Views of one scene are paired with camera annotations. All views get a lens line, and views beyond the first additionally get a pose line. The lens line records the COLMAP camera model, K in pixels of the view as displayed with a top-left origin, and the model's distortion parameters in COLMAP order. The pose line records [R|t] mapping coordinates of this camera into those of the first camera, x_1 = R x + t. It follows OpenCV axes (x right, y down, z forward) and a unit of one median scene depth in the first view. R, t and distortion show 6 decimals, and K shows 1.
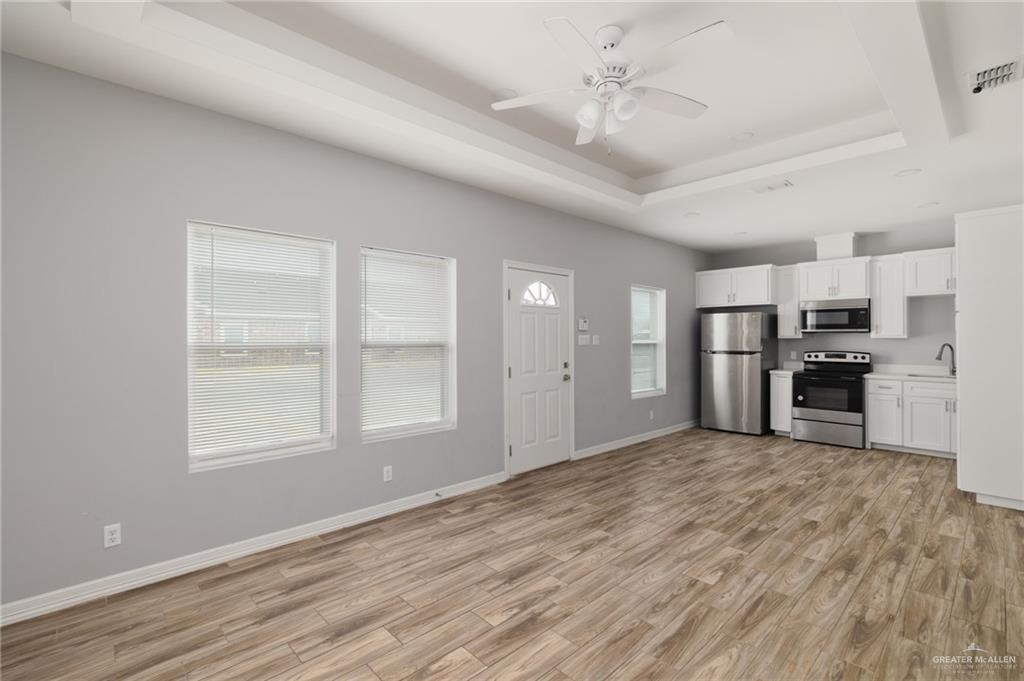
lens RADIAL K [[463.0, 0, 515.0], [0, 463.0, 338.4], [0, 0, 1]] dist [-0.002321, 0.000498]
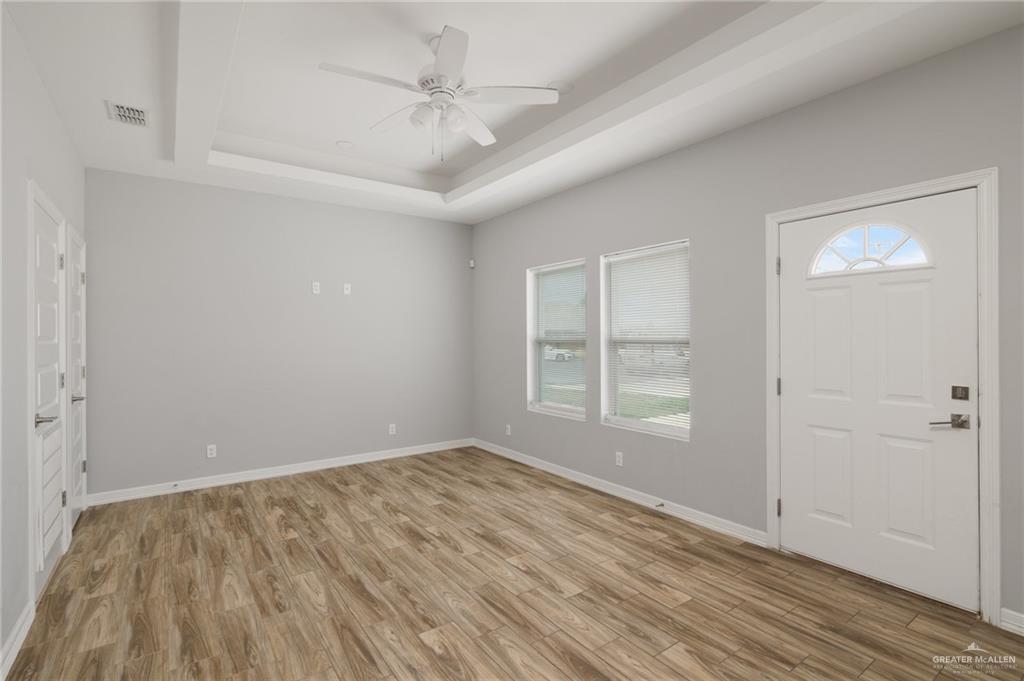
lens RADIAL K [[484.0, 0, 514.0], [0, 484.0, 338.6], [0, 0, 1]] dist [-0.000814, 0.000346]
pose [[-0.140795, 0.006661, -0.990016, 1.149767], [0.008854, 0.999946, 0.005469, -0.000870], [0.989999, -0.007996, -0.140847, 1.184928]]
